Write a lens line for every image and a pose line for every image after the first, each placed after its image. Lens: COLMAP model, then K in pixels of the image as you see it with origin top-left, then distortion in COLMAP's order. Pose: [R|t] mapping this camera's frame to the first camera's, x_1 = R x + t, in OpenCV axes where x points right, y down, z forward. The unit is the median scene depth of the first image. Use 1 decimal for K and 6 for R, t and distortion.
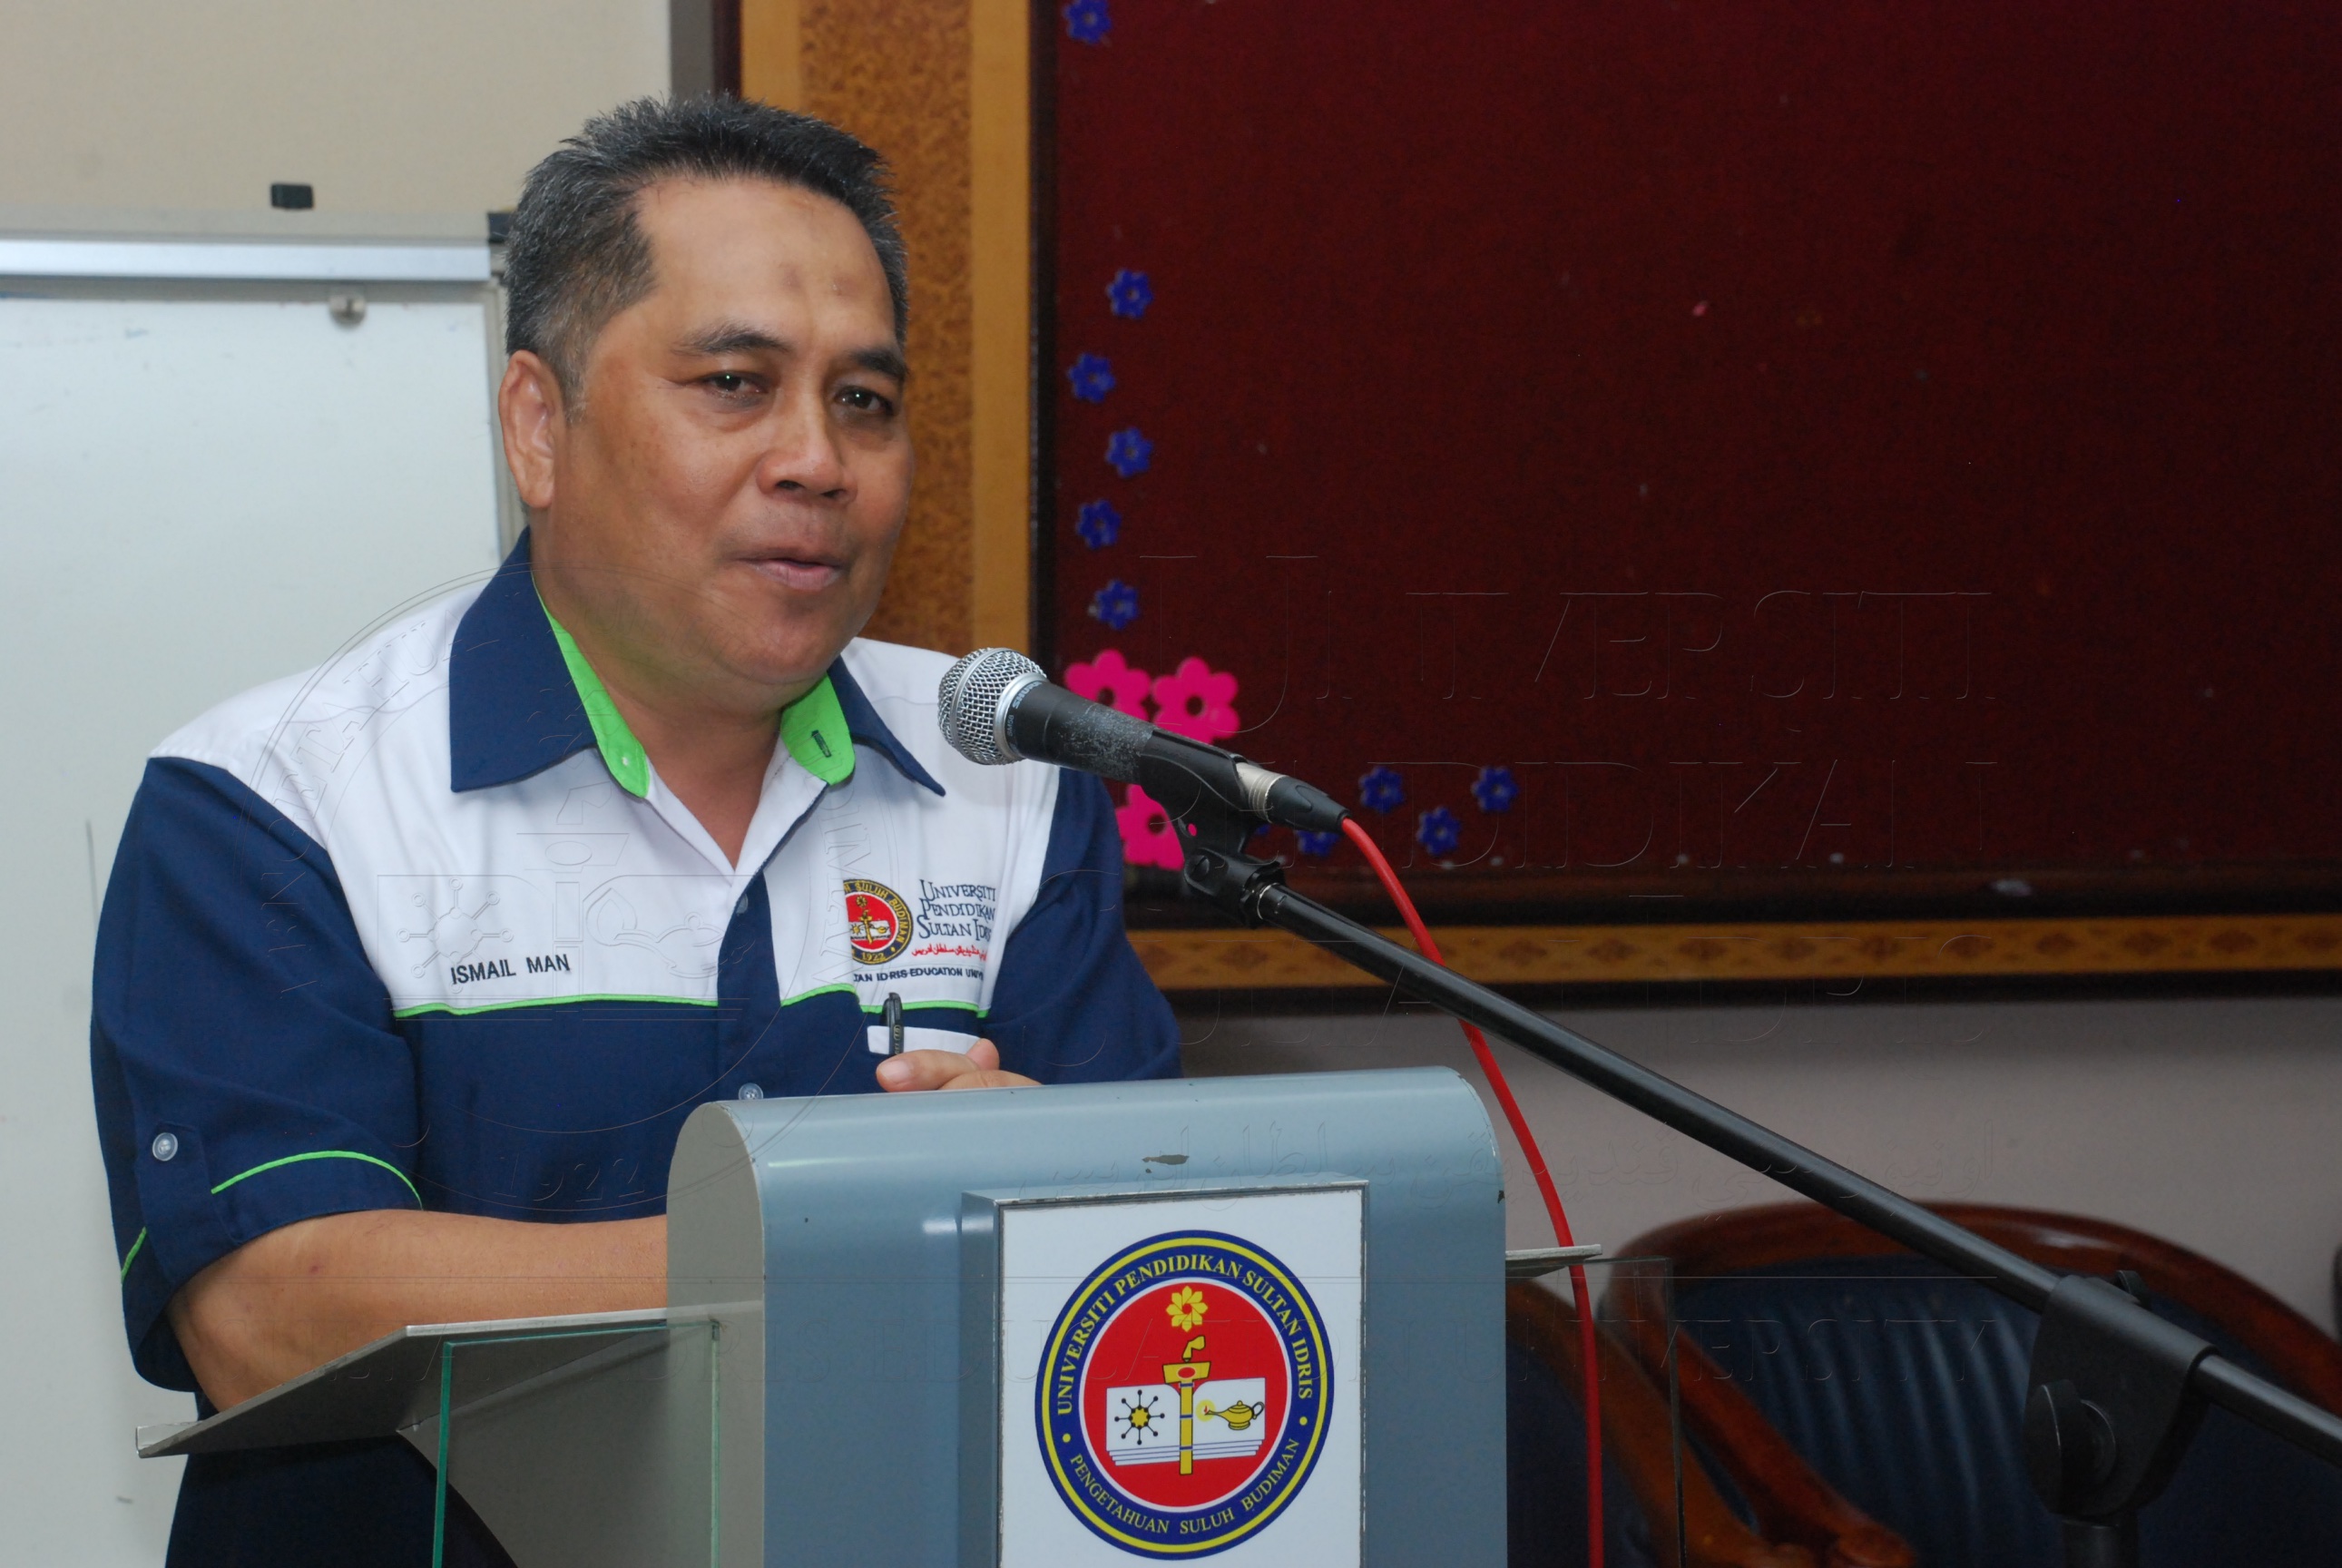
lens RADIAL K [[5704.6, 0, 1179.7], [0, 5704.6, 793.5], [0, 0, 1]] dist [0.558858, 0.496323]
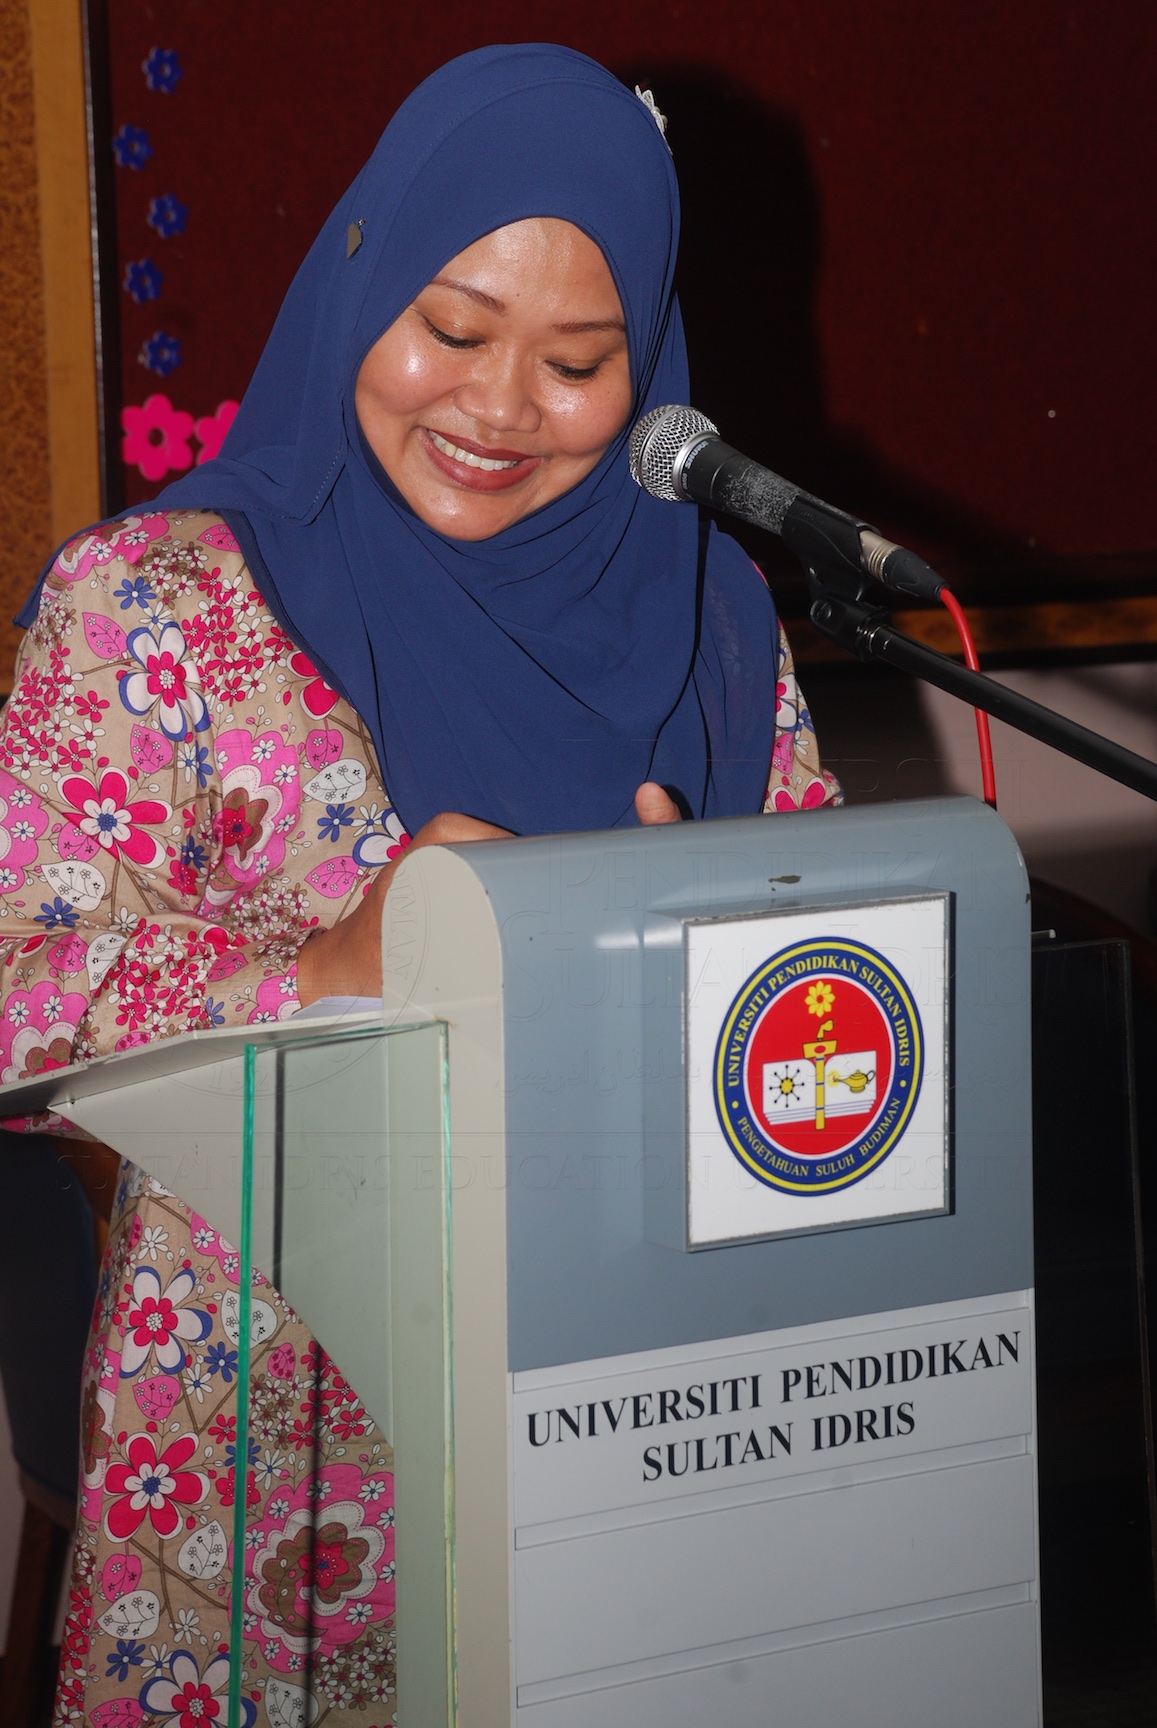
lens RADIAL K [[5039.6, 0, 581.4], [0, 5039.6, 877.7], [0, 0, 1]] dist [0.834762, 2.322583]
pose [[0.987360, -0.031332, 0.155368, -0.219059], [0.018598, 0.996397, 0.082746, -0.028167], [-0.157401, -0.078810, 0.984385, -0.071193]]
